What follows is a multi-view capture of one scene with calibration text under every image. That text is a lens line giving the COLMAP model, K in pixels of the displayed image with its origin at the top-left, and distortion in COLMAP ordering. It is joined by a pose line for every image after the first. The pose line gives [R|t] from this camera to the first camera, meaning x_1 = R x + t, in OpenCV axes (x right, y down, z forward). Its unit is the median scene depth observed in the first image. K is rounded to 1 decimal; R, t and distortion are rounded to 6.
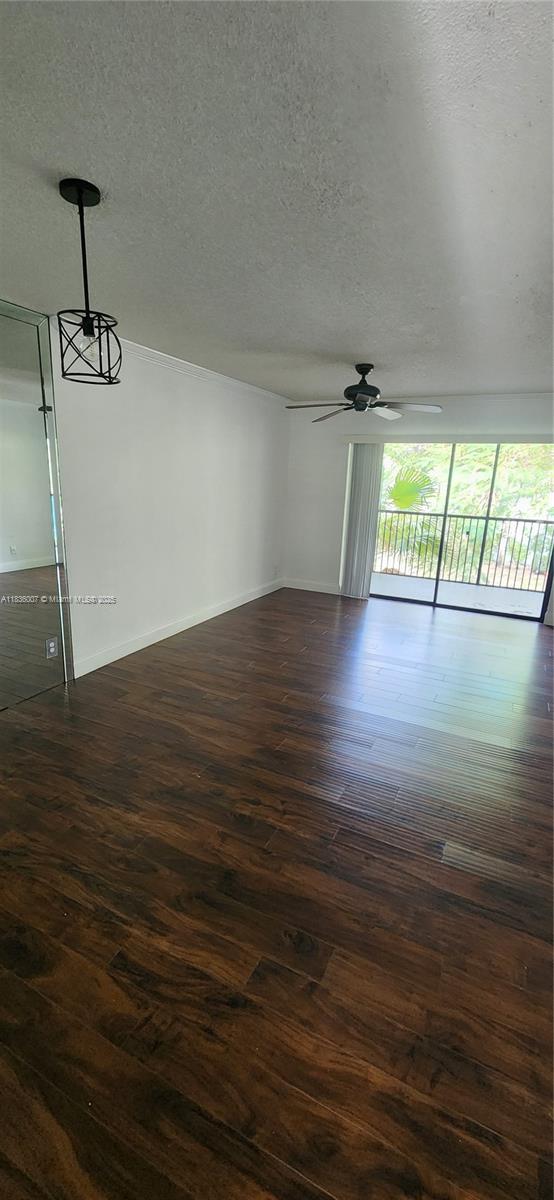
lens RADIAL K [[498.8, 0, 274.0], [0, 498.8, 596.9], [0, 0, 1]] dist [0.008456, -0.000853]
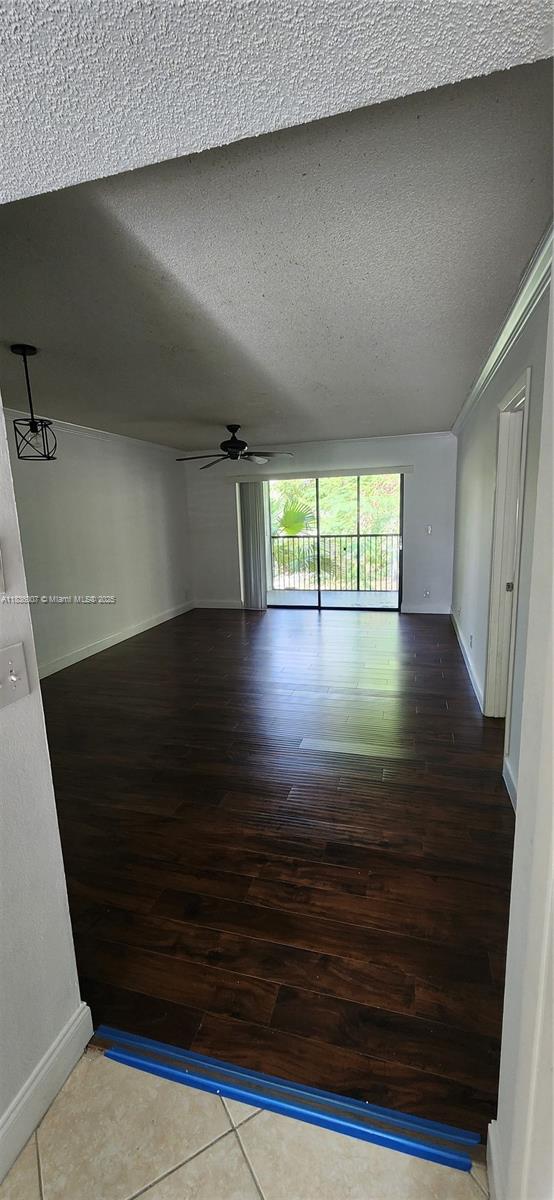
lens RADIAL K [[498.8, 0, 269.5], [0, 498.8, 599.1], [0, 0, 1]] dist [0.008456, -0.000853]
pose [[0.983573, -0.101795, 0.149070, 0.022312], [0.111814, 0.991890, -0.060425, 0.056022], [-0.141710, 0.076100, 0.986979, -0.193992]]
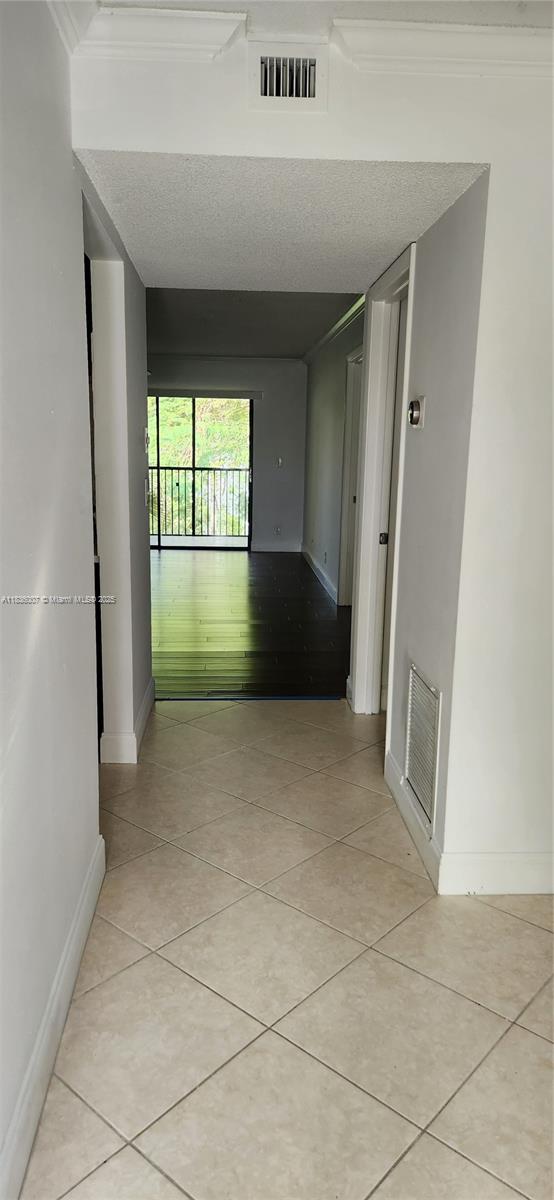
lens RADIAL K [[810.9, 0, 273.9], [0, 810.9, 598.5], [0, 0, 1]] dist [0.044204, -0.028427]
pose [[0.875835, -0.119407, 0.467605, -0.290407], [0.138454, 0.990348, -0.006433, 0.169888], [-0.462323, 0.070376, 0.883914, -0.642289]]
